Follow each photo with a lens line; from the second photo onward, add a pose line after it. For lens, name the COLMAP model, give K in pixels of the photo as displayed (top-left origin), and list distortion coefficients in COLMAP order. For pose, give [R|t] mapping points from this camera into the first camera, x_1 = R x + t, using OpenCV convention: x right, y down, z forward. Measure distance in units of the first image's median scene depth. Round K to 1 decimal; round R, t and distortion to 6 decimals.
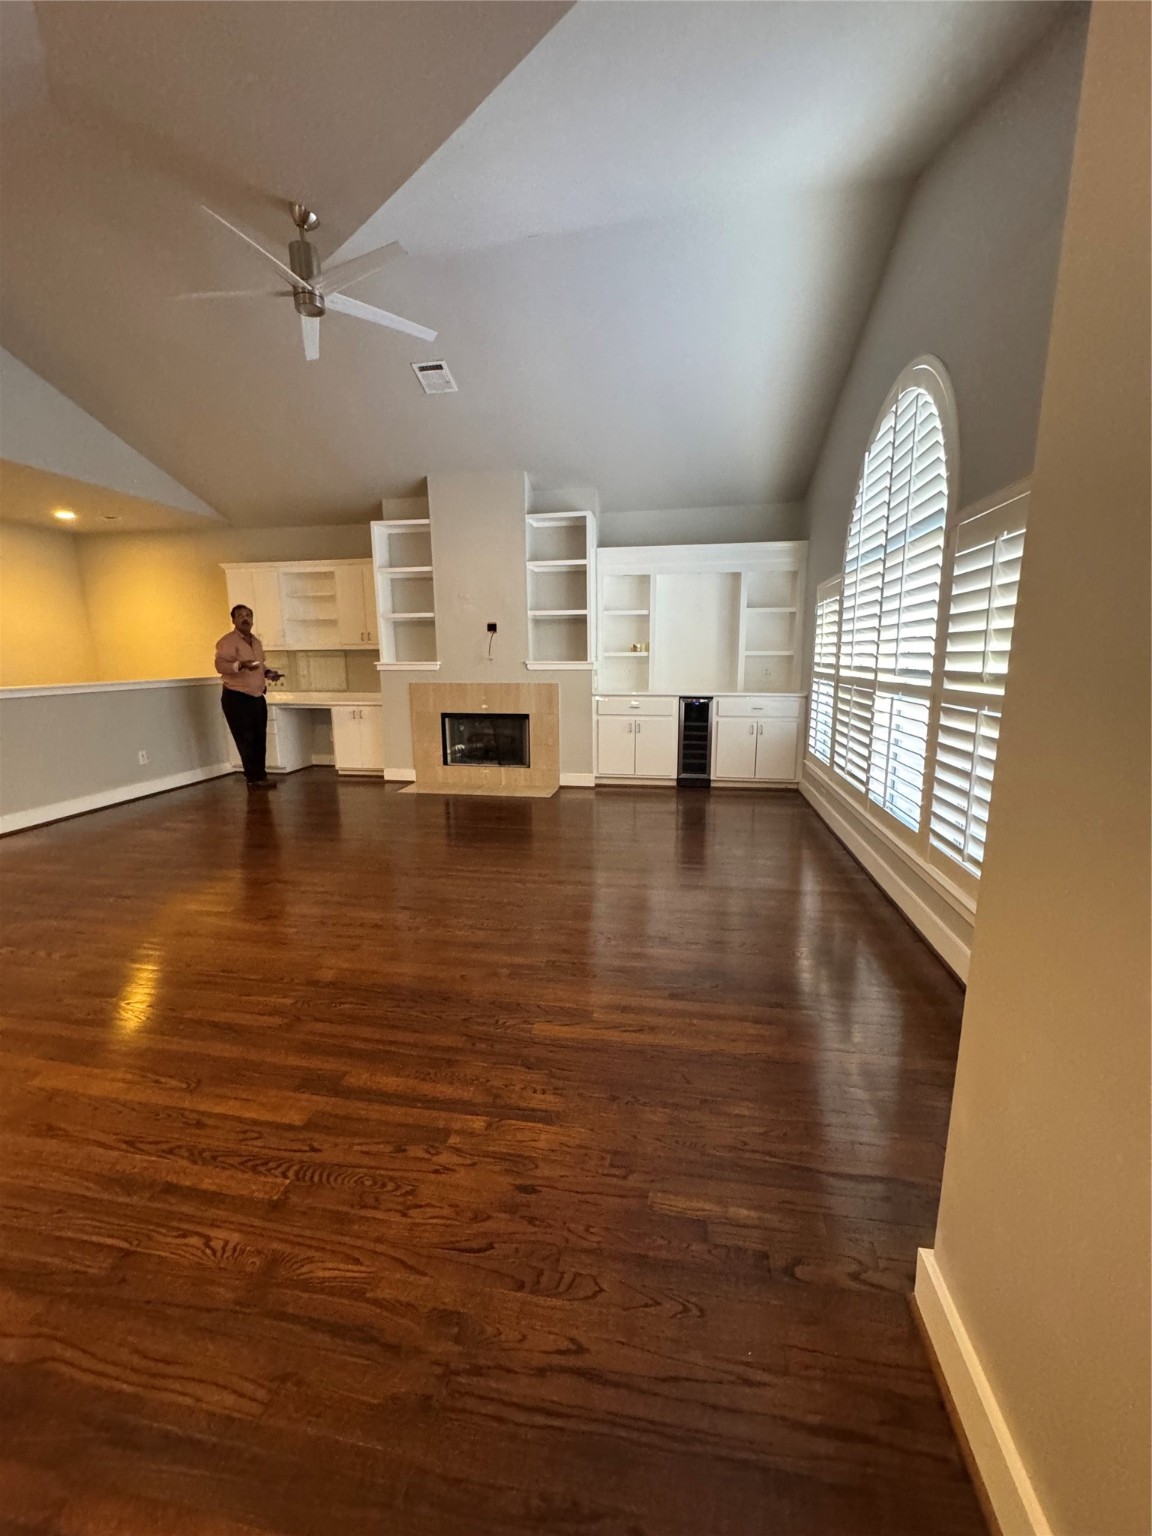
lens RADIAL K [[612.5, 0, 579.5], [0, 612.5, 763.2], [0, 0, 1]] dist [-0.003281, 0.000652]
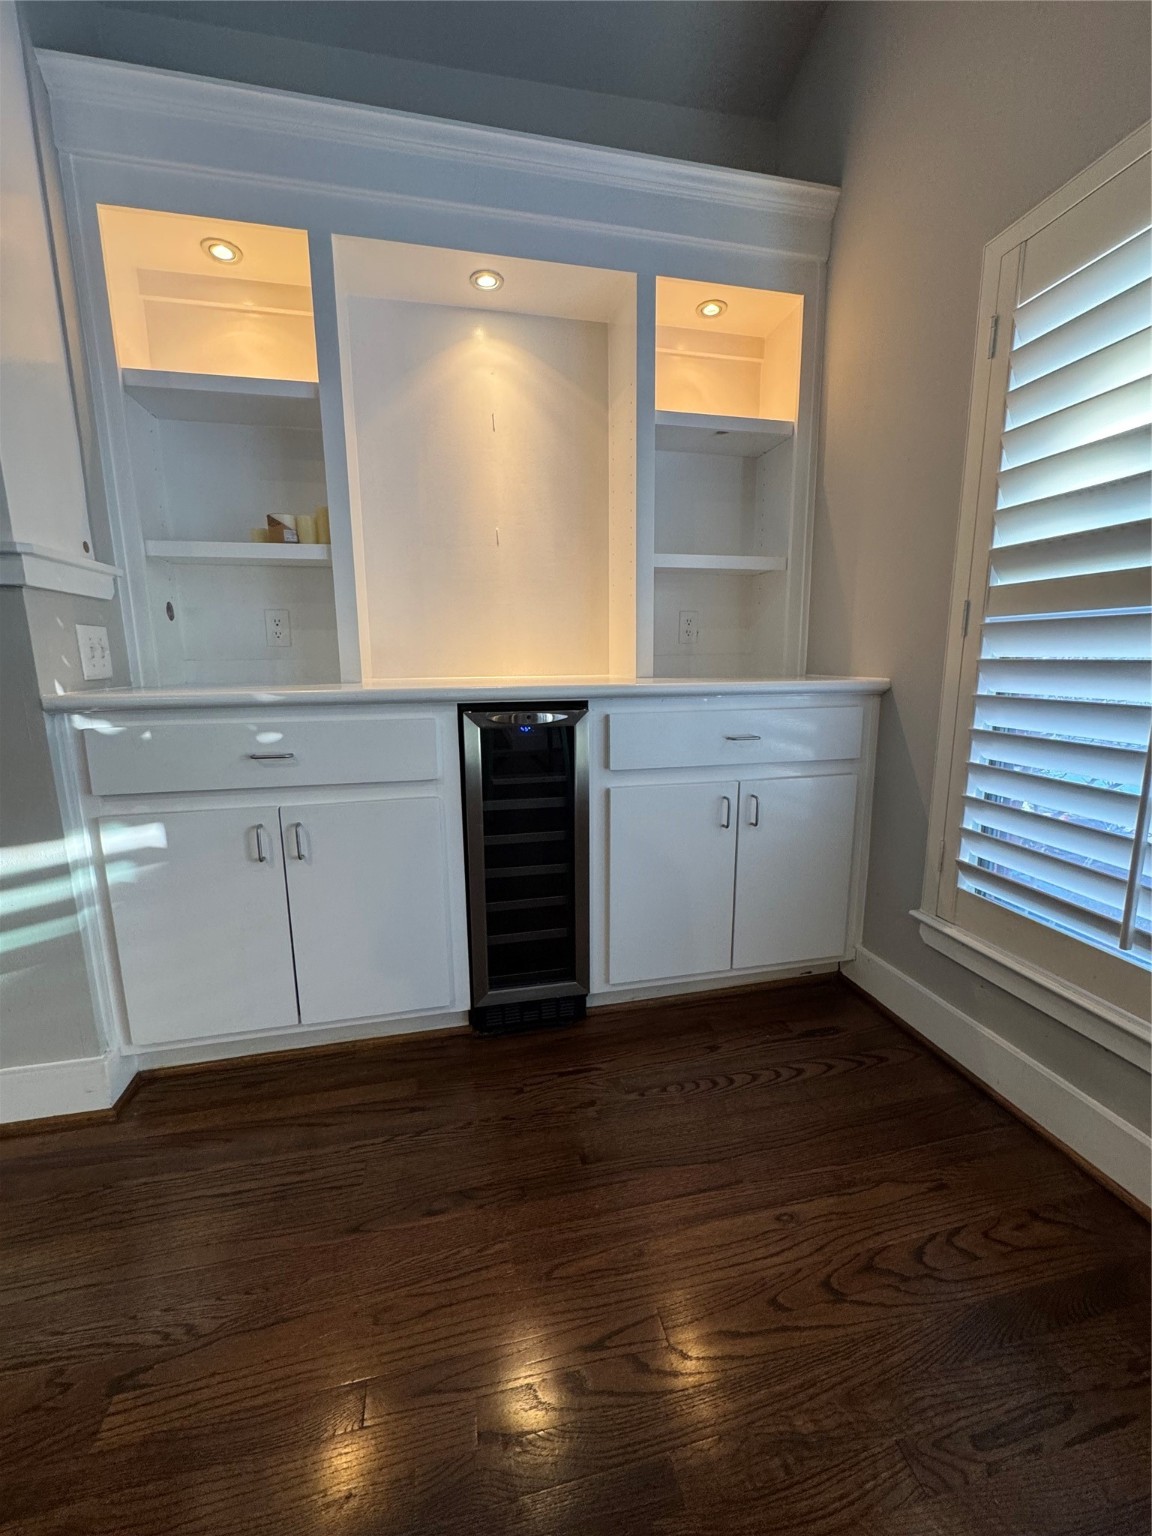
lens RADIAL K [[612.5, 0, 567.2], [0, 612.5, 759.6], [0, 0, 1]] dist [-0.003281, 0.000652]
pose [[0.921375, -0.069834, 0.382349, 0.104306], [0.068648, 0.997500, 0.016761, -0.085809], [-0.382564, 0.010804, 0.923866, 0.738312]]
